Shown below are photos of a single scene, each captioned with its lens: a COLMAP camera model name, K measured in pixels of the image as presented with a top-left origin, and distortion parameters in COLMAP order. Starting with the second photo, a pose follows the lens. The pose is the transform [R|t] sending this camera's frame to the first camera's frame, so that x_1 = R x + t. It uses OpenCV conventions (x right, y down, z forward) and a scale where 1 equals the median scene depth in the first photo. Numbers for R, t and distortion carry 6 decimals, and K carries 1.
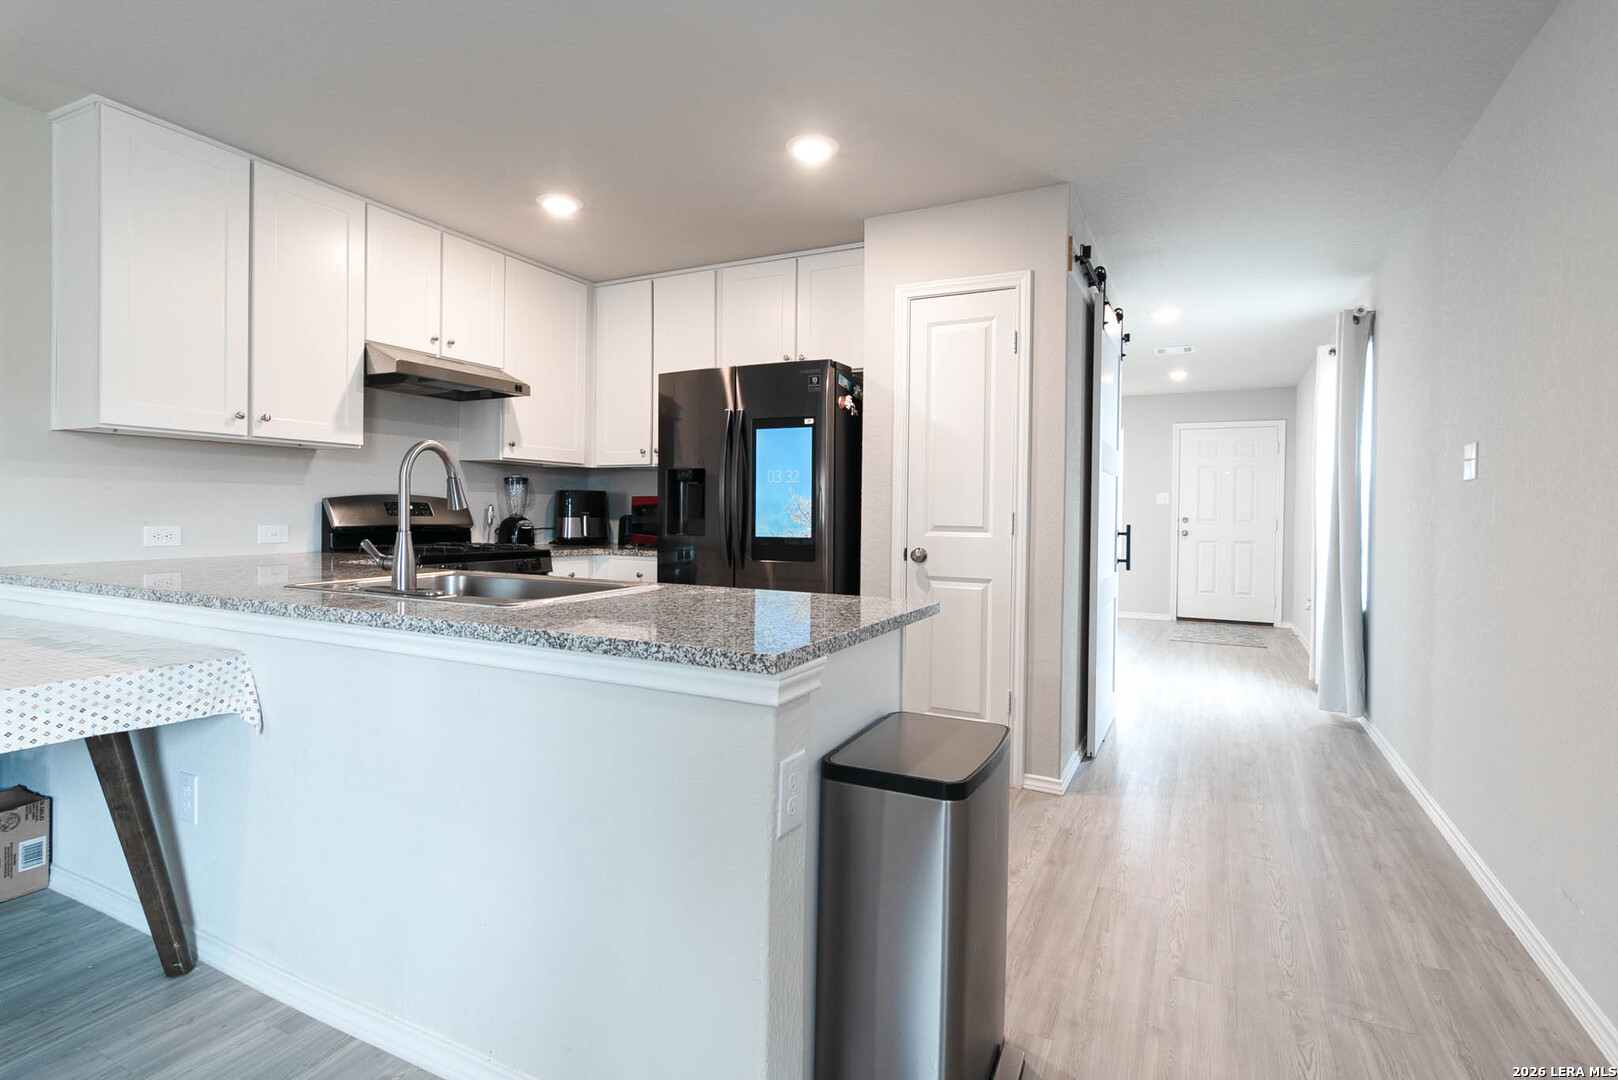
lens RADIAL K [[774.4, 0, 821.5], [0, 774.4, 527.8], [0, 0, 1]] dist [-0.005778, -0.000600]
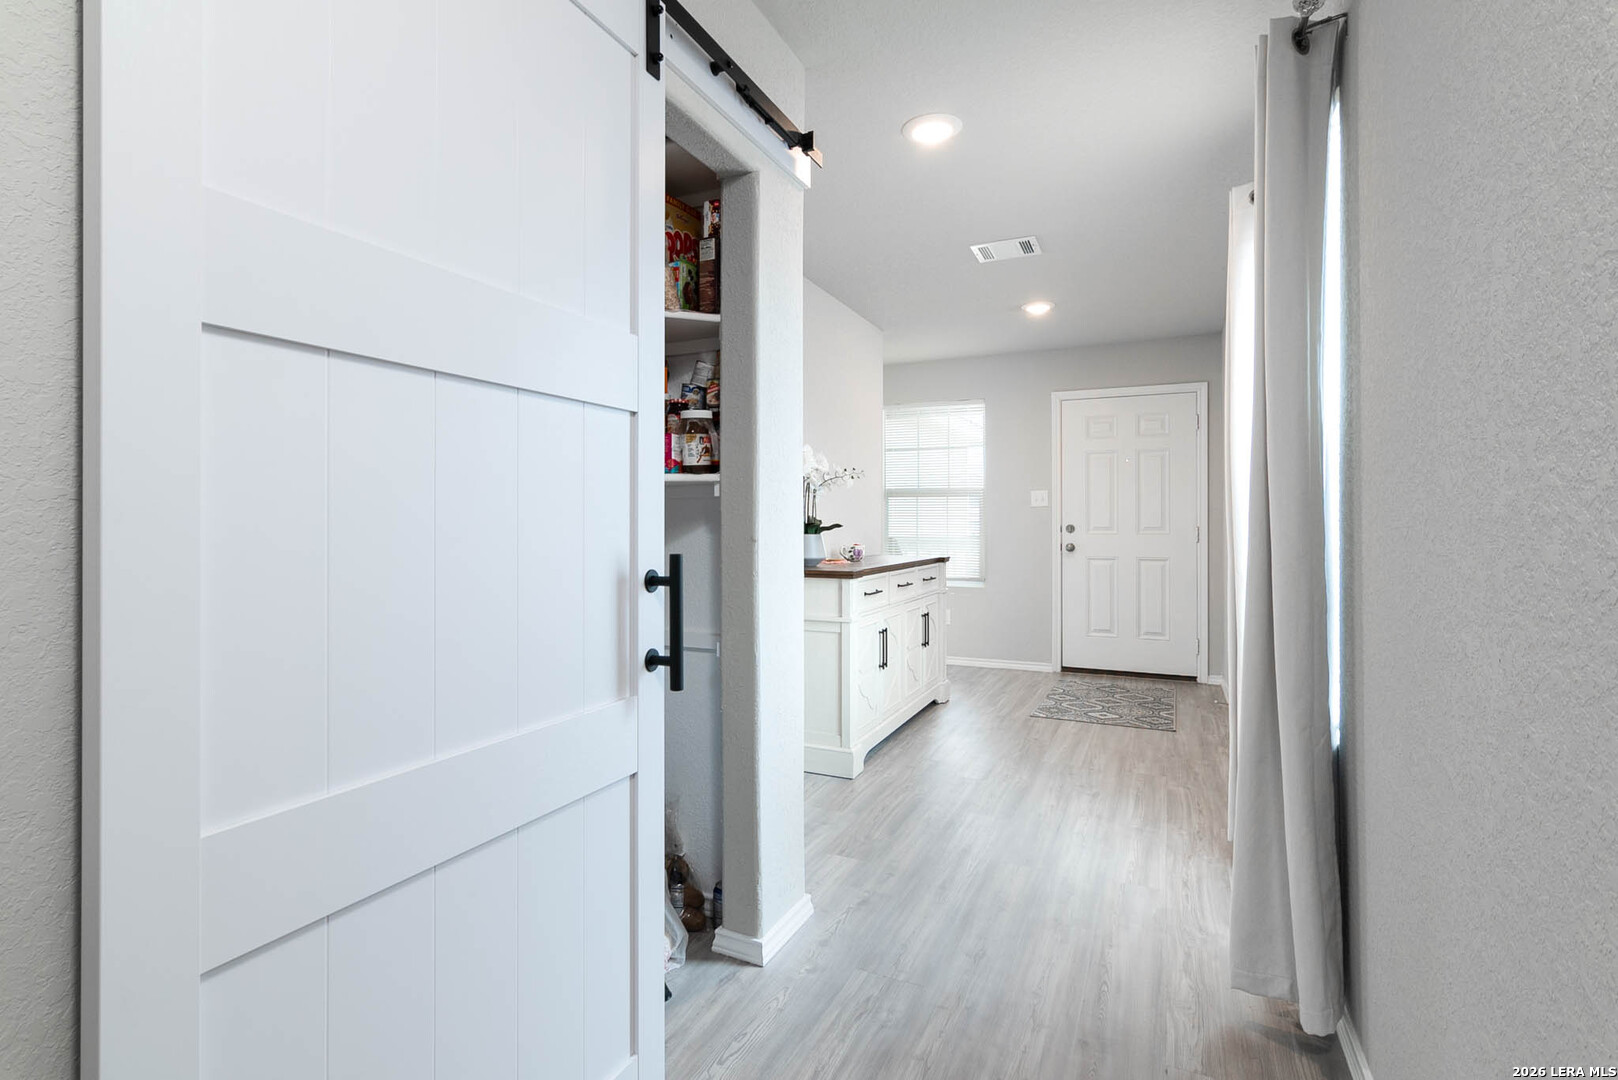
lens RADIAL K [[774.4, 0, 794.8], [0, 774.4, 526.4], [0, 0, 1]] dist [-0.005778, -0.000600]
pose [[0.999766, -0.013898, 0.016592, 0.445437], [0.014119, 0.999812, -0.013283, -0.013816], [-0.016404, 0.013514, 0.999774, 0.644946]]
